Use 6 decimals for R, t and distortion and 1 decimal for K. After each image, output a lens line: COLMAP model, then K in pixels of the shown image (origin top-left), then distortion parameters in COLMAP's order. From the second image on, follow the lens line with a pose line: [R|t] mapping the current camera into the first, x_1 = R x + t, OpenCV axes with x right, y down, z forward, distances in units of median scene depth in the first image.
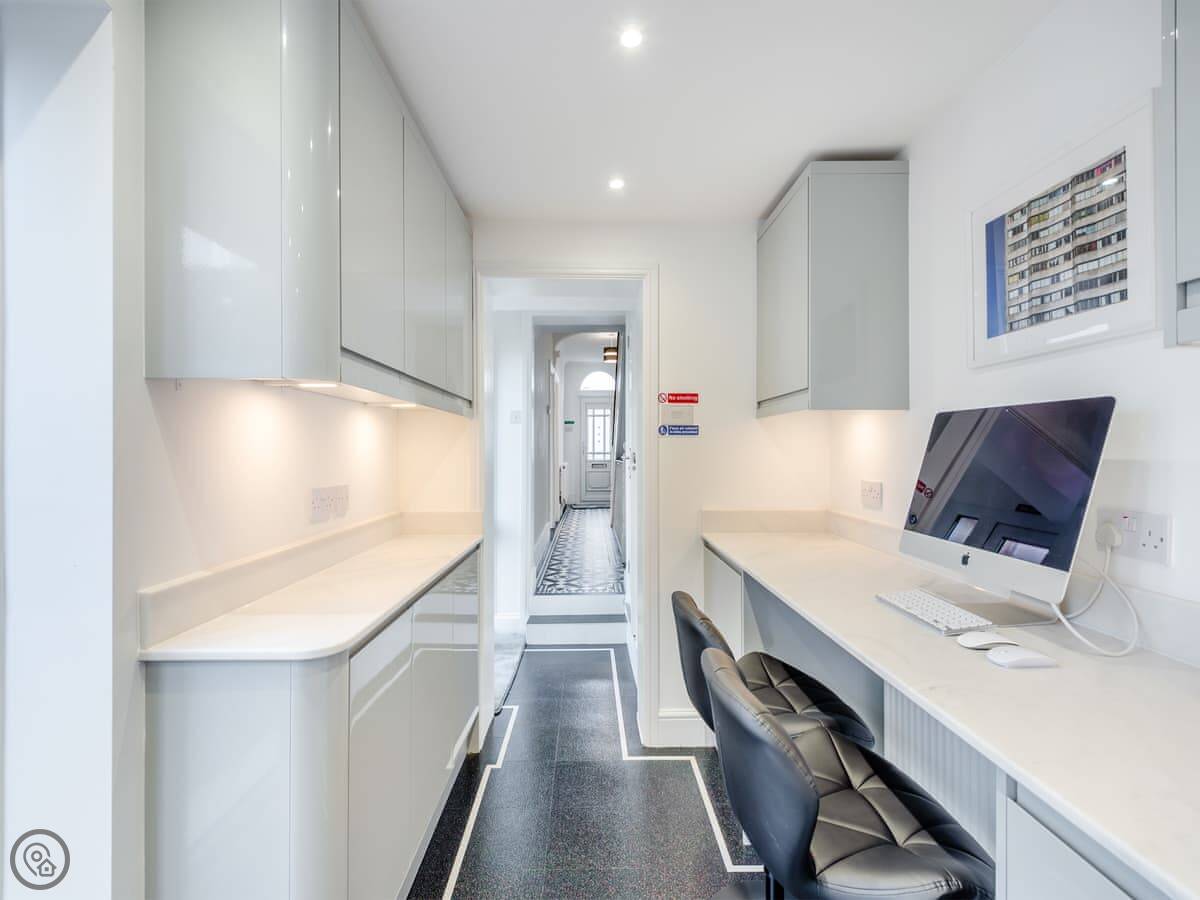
lens RADIAL K [[577.6, 0, 600.0], [0, 577.6, 450.0], [0, 0, 1]] dist [0.002199, -0.000281]
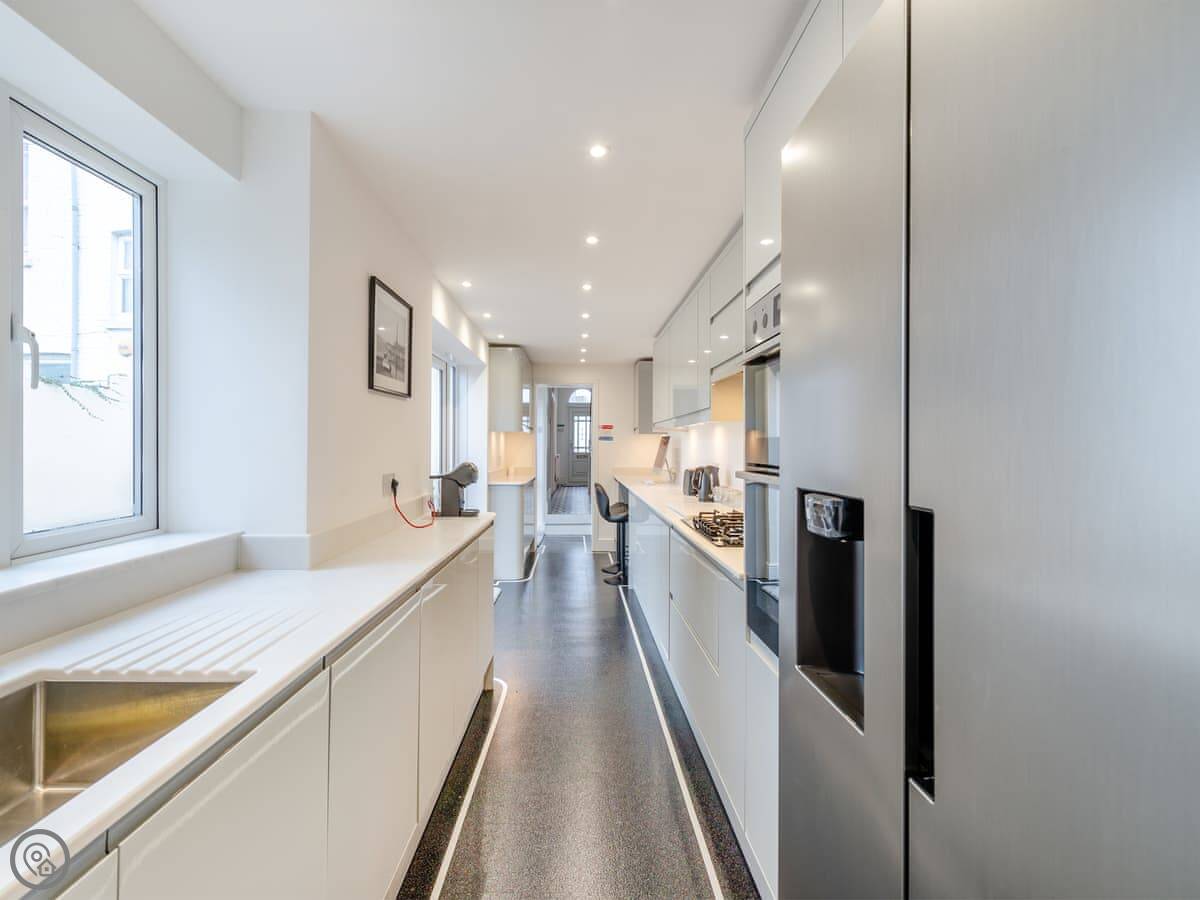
lens RADIAL K [[577.6, 0, 600.0], [0, 577.6, 450.0], [0, 0, 1]] dist [0.002199, -0.000281]
pose [[0.999742, 0.004346, 0.022287, 0.027035], [-0.004528, 0.999957, 0.008123, -0.001131], [-0.022251, -0.008222, 0.999719, -1.022170]]
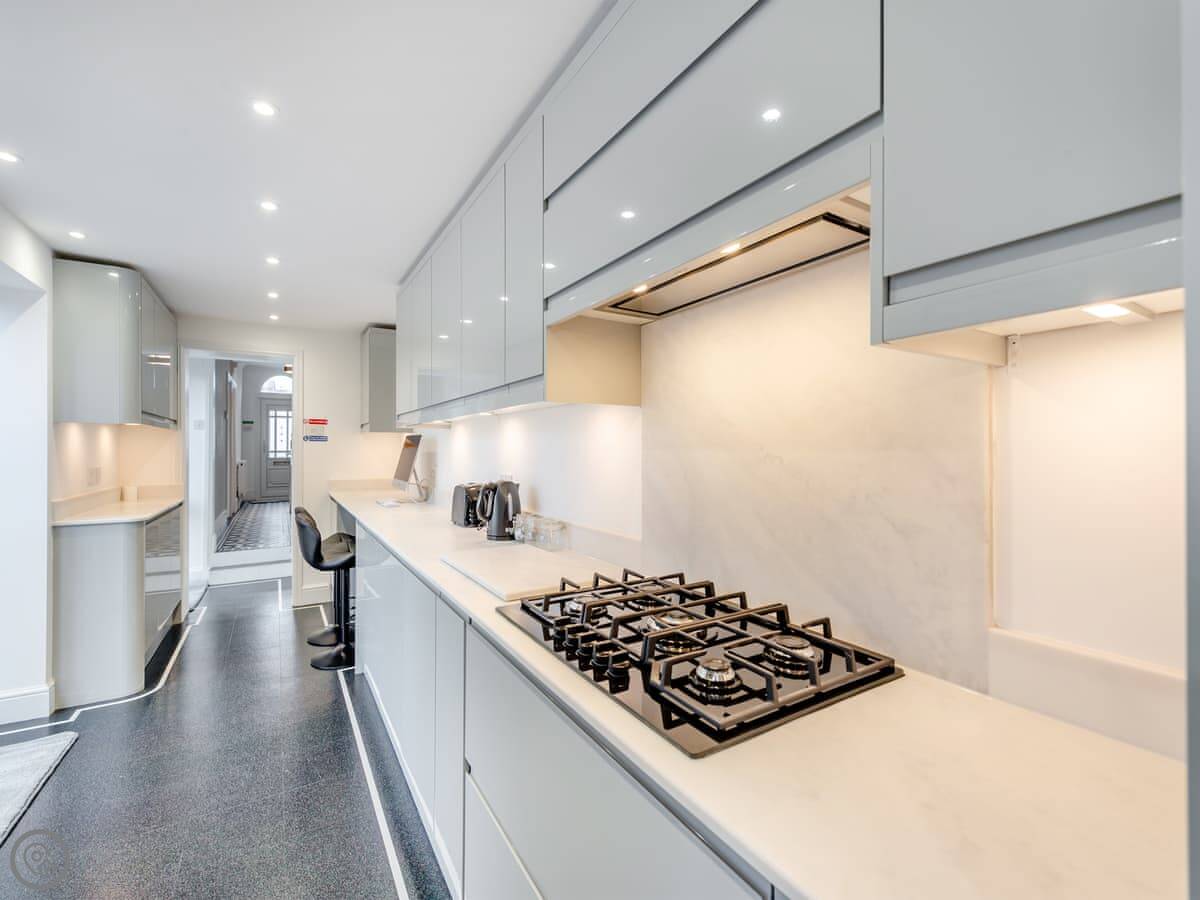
lens RADIAL K [[575.3, 0, 638.0], [0, 575.3, 446.2], [0, 0, 1]] dist [0.002494, -0.000374]
pose [[0.857844, 0.003396, 0.513899, 0.042788], [-0.001190, 0.999989, -0.004621, -0.001111], [-0.513909, 0.003353, 0.857838, -0.664325]]
